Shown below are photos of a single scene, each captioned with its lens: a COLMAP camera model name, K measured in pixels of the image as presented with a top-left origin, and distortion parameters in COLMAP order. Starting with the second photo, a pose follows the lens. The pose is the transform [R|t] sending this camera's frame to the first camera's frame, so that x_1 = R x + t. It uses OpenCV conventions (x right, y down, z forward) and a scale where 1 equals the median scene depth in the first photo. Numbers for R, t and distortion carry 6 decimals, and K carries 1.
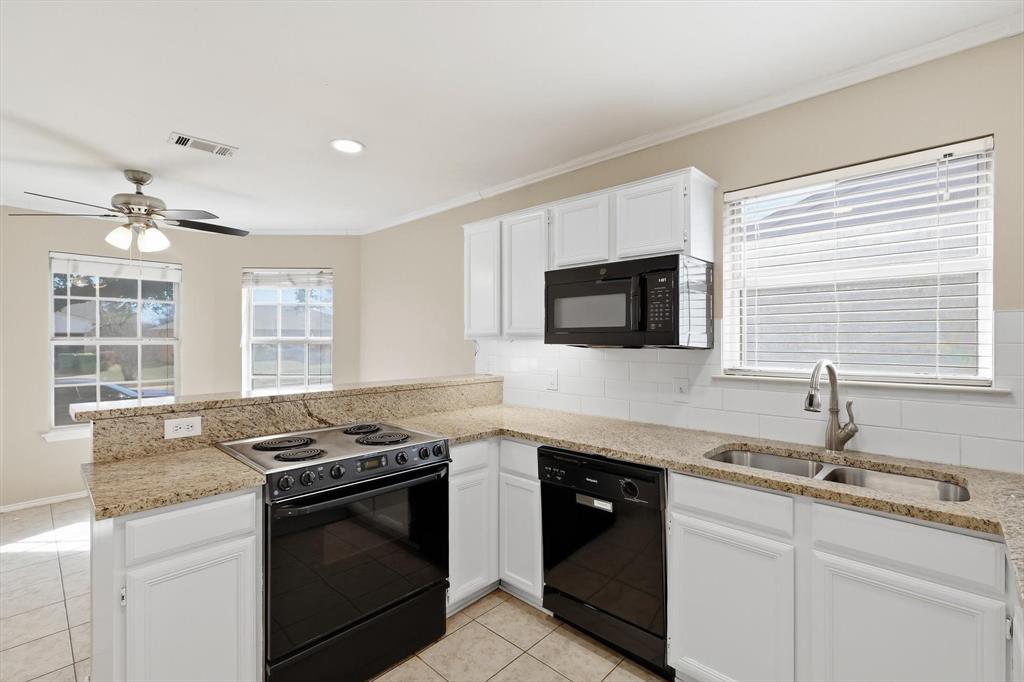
lens RADIAL K [[448.8, 0, 513.5], [0, 448.8, 341.2], [0, 0, 1]] dist [0.004905, 0.000200]
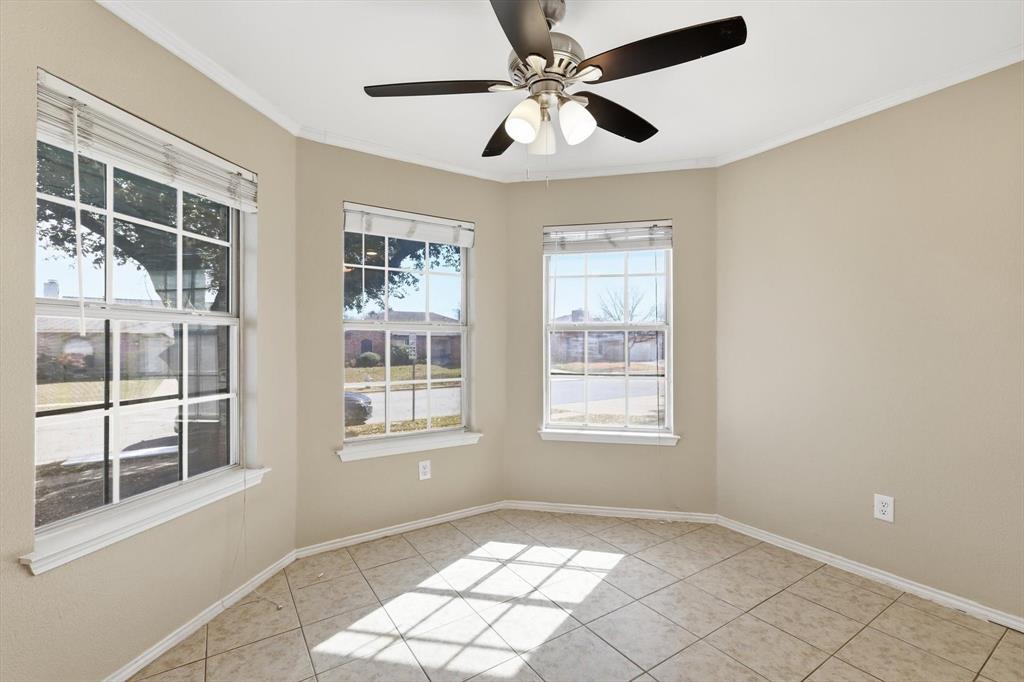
lens RADIAL K [[448.8, 0, 519.3], [0, 448.8, 341.5], [0, 0, 1]] dist [0.004905, 0.000200]
pose [[0.970102, 0.000171, -0.242696, -0.856168], [-0.001681, 0.999980, -0.006016, 0.049949], [0.242690, 0.006244, 0.970084, 0.538592]]
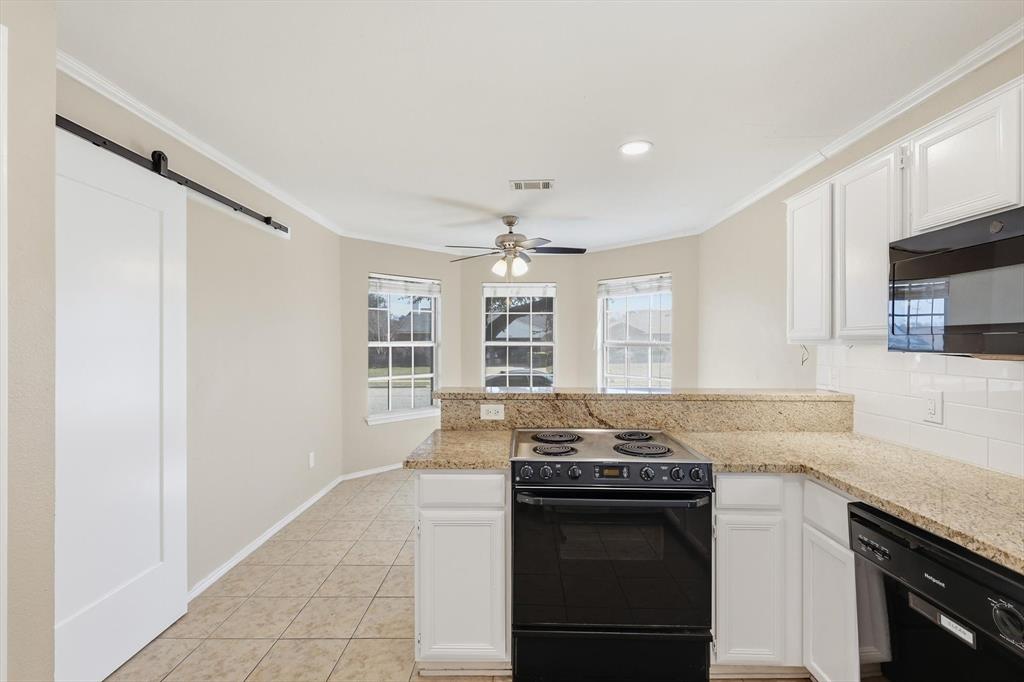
lens RADIAL K [[448.8, 0, 519.4], [0, 448.8, 343.3], [0, 0, 1]] dist [0.004905, 0.000200]
pose [[0.681624, 0.004341, -0.731690, 0.182011], [-0.006228, 0.999981, 0.000131, -0.002720], [0.731676, 0.004468, 0.681638, 0.138119]]
